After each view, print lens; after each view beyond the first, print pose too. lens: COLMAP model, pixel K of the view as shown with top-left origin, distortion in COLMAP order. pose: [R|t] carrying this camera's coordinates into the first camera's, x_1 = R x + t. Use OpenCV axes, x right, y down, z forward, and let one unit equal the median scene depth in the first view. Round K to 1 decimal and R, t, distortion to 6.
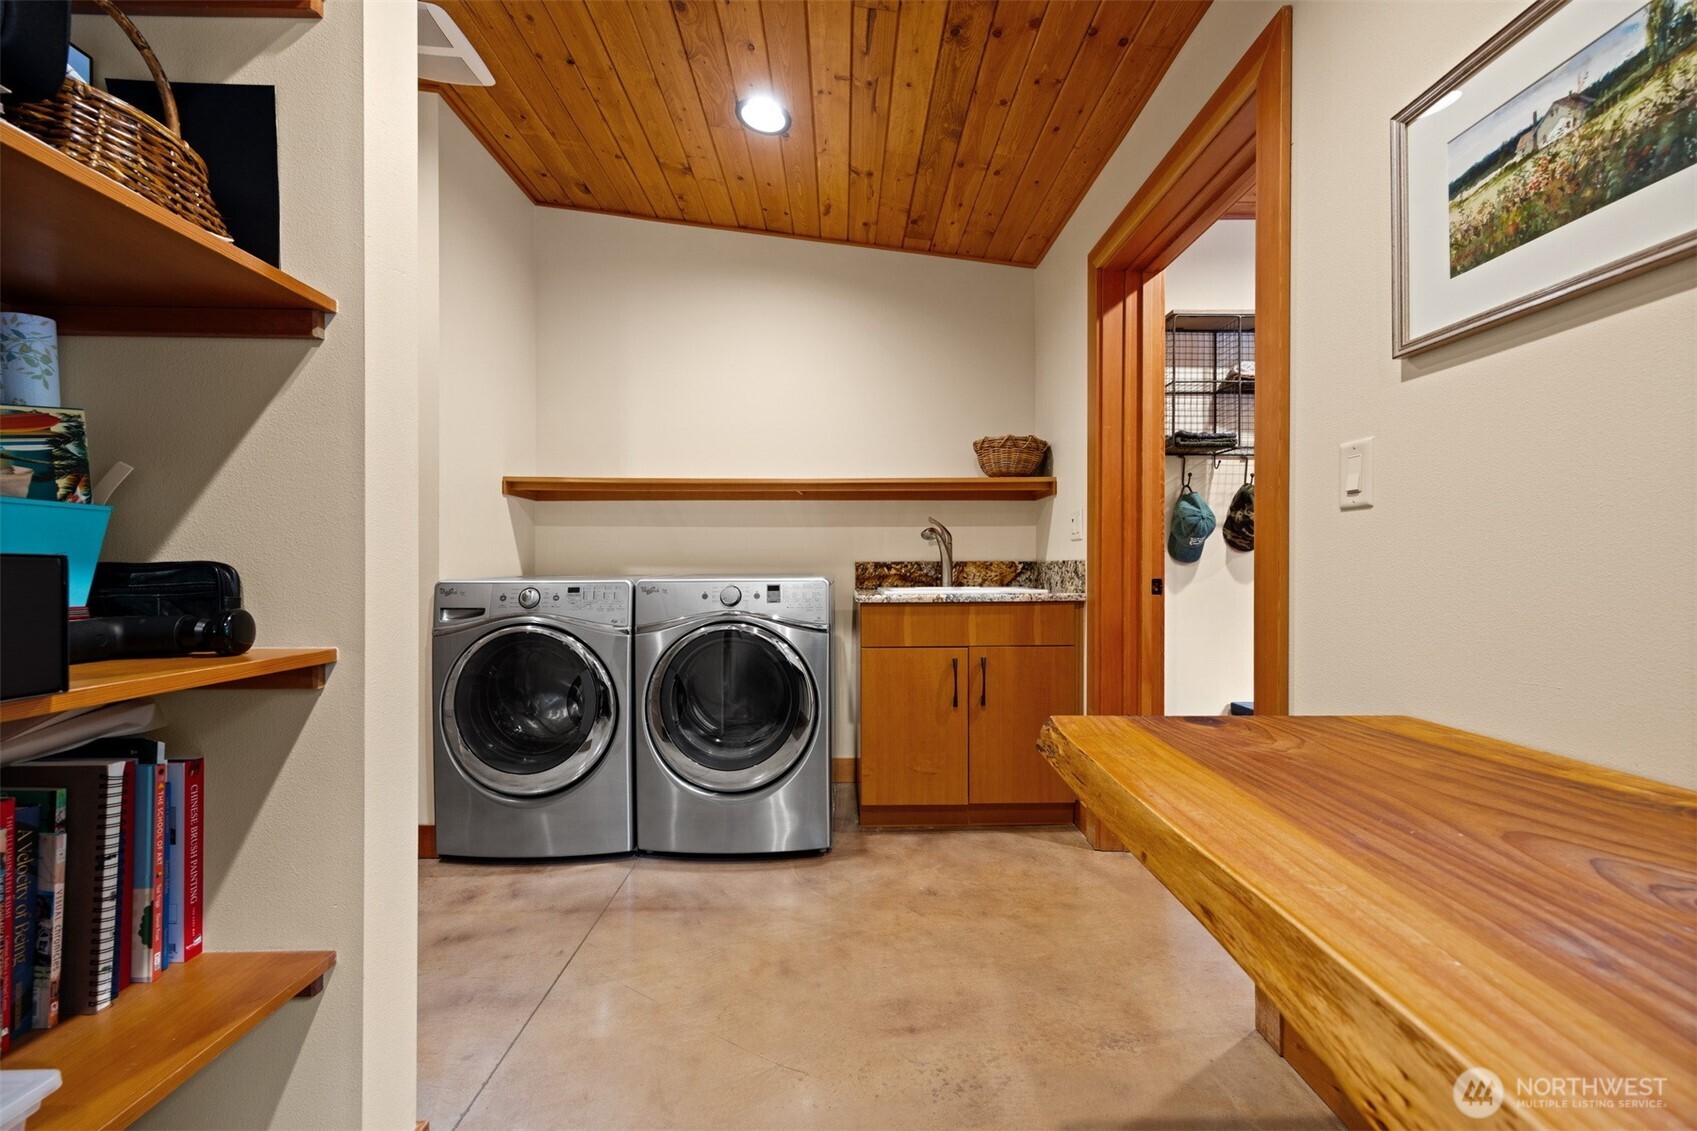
lens RADIAL K [[652.4, 0, 846.8], [0, 652.4, 569.9], [0, 0, 1]] dist [-0.000627, -0.000444]
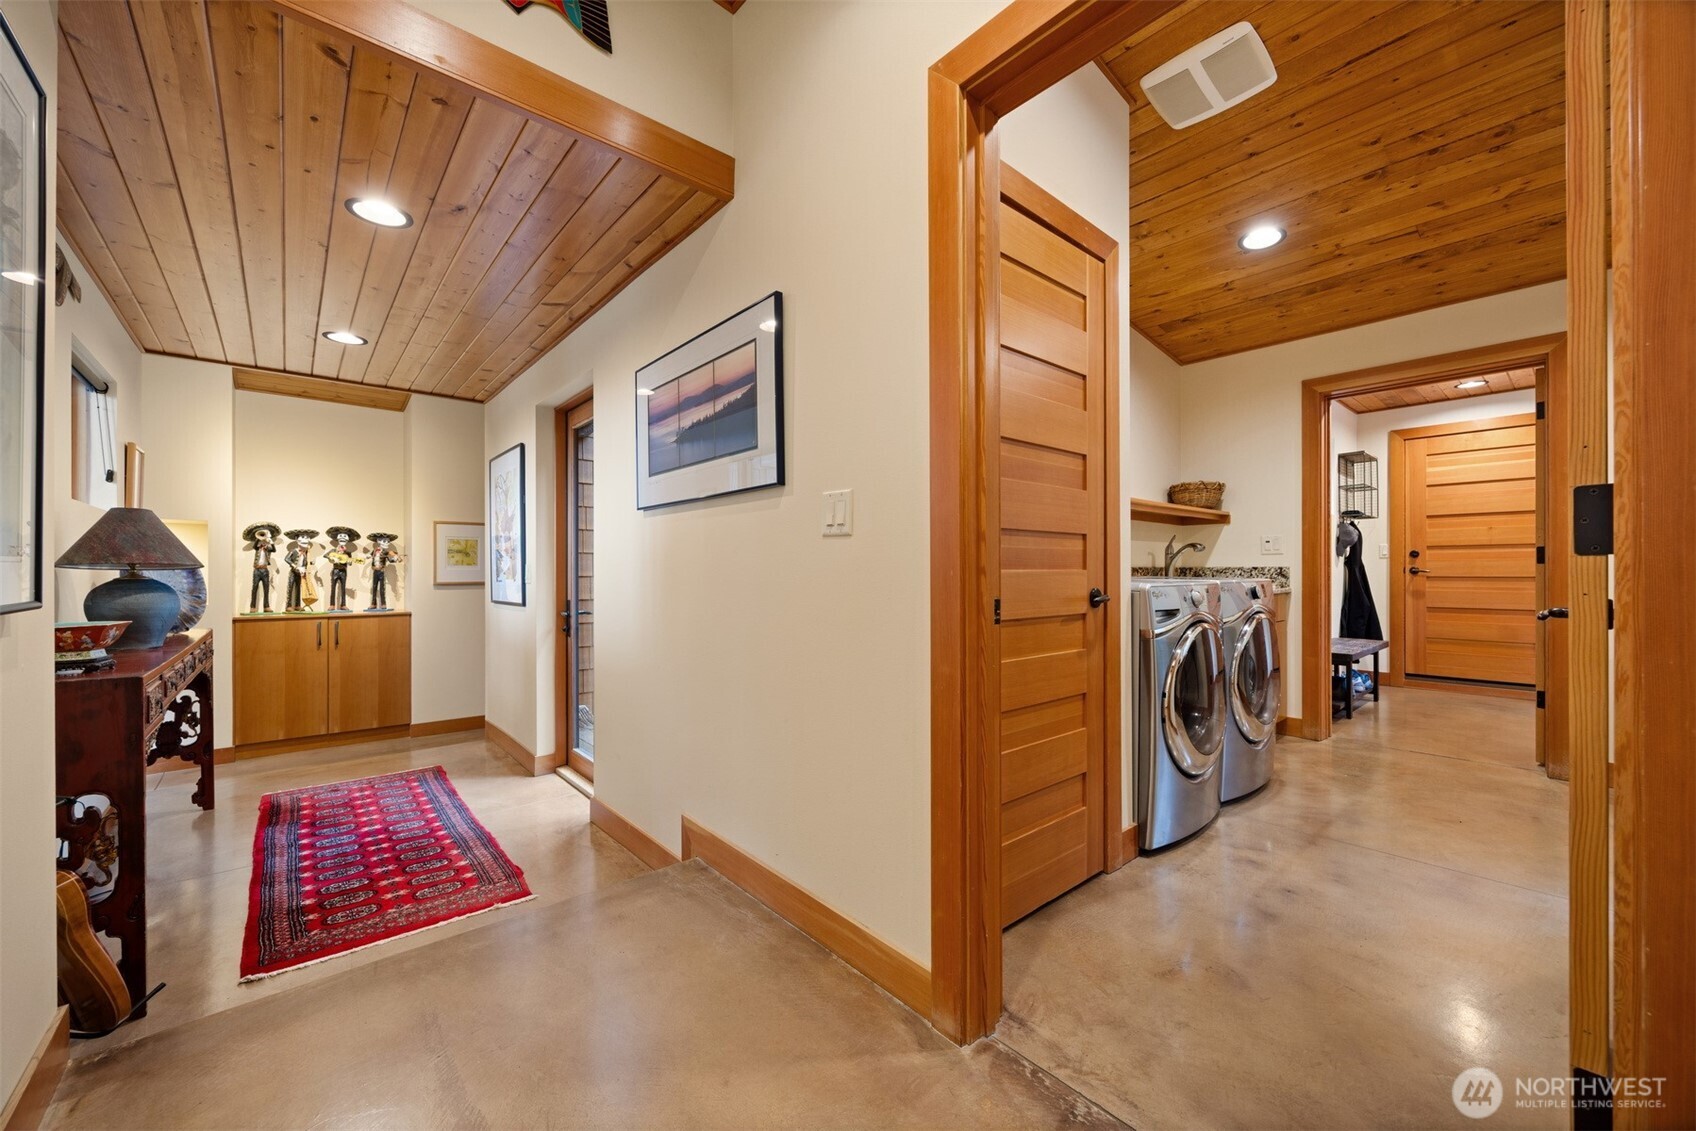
lens RADIAL K [[652.0, 0, 836.7], [0, 652.0, 572.8], [0, 0, 1]] dist [-0.000627, -0.000444]
pose [[0.769518, 0.005301, 0.638603, -3.287425], [0.007289, 0.999828, -0.017082, 0.036067], [-0.638583, 0.017799, 0.769347, 1.045249]]
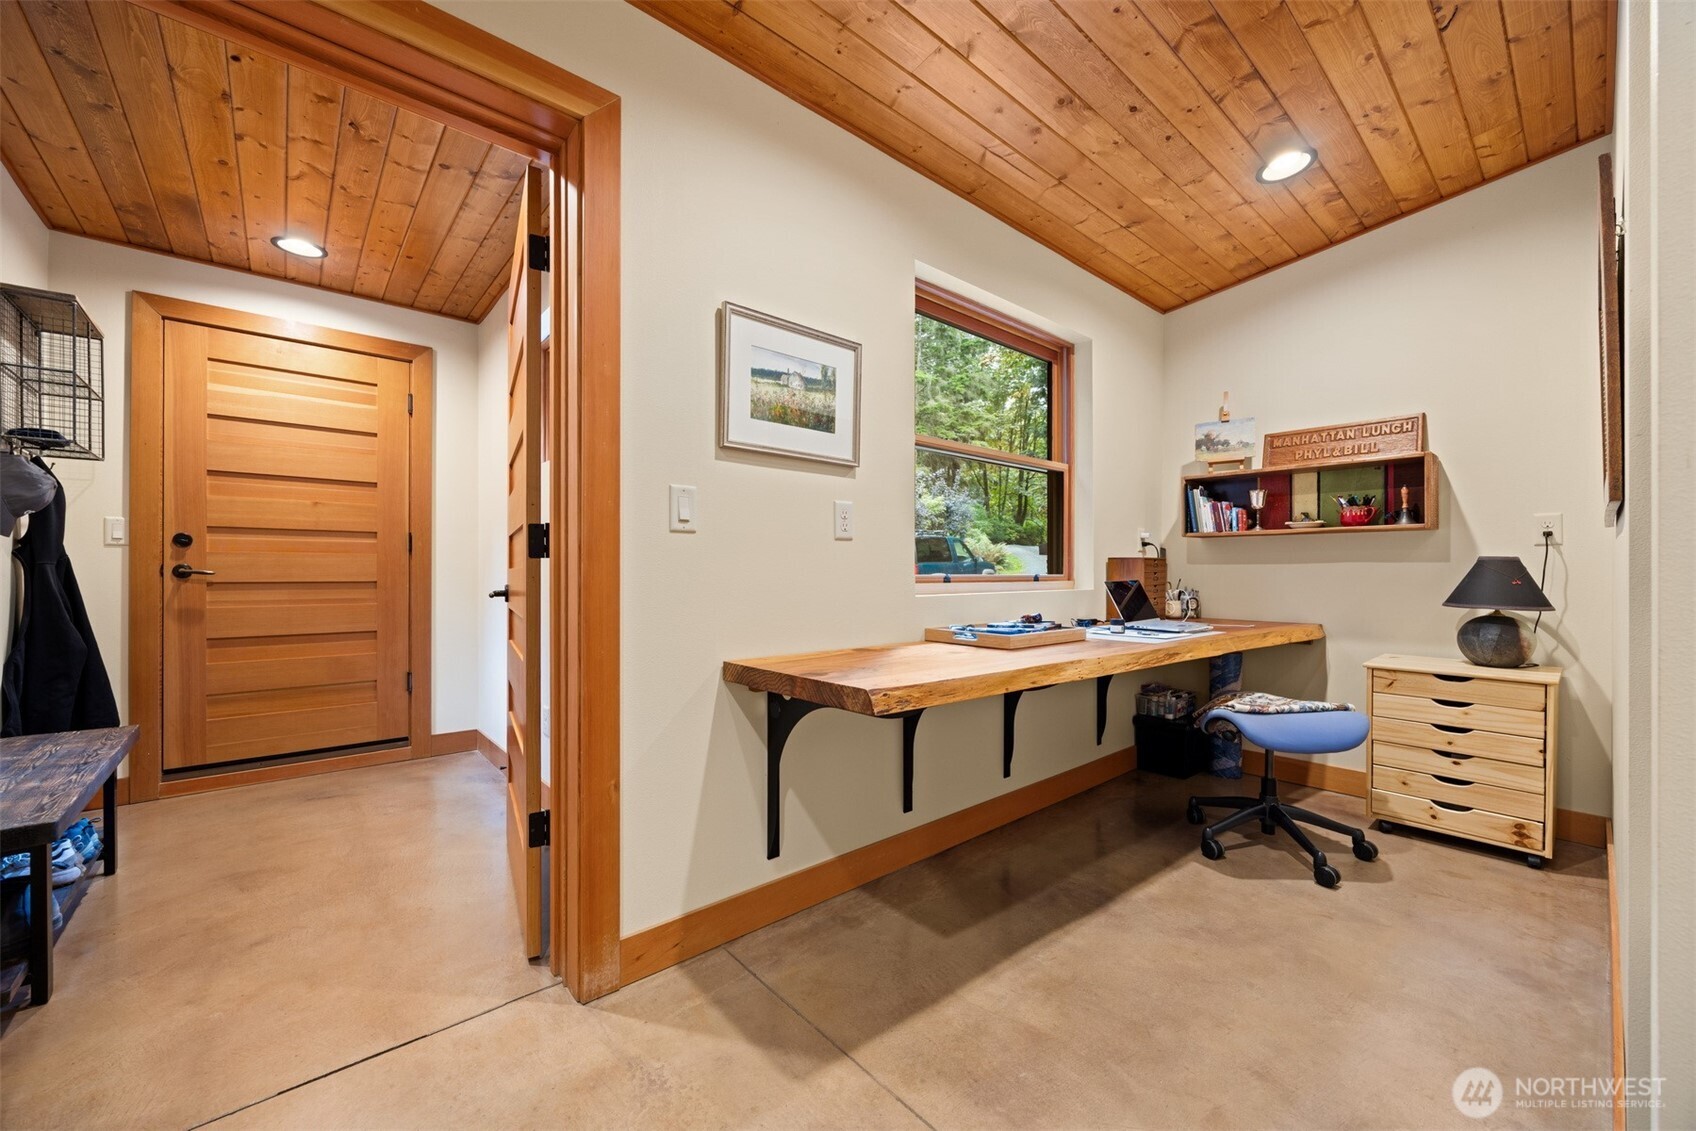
lens RADIAL K [[652.0, 0, 839.9], [0, 652.0, 578.3], [0, 0, 1]] dist [-0.000627, -0.000444]
pose [[-0.637329, -0.001503, 0.770590, -0.564382], [0.010973, 0.999879, 0.011025, -0.003214], [-0.770513, 0.015482, -0.637236, 1.654474]]
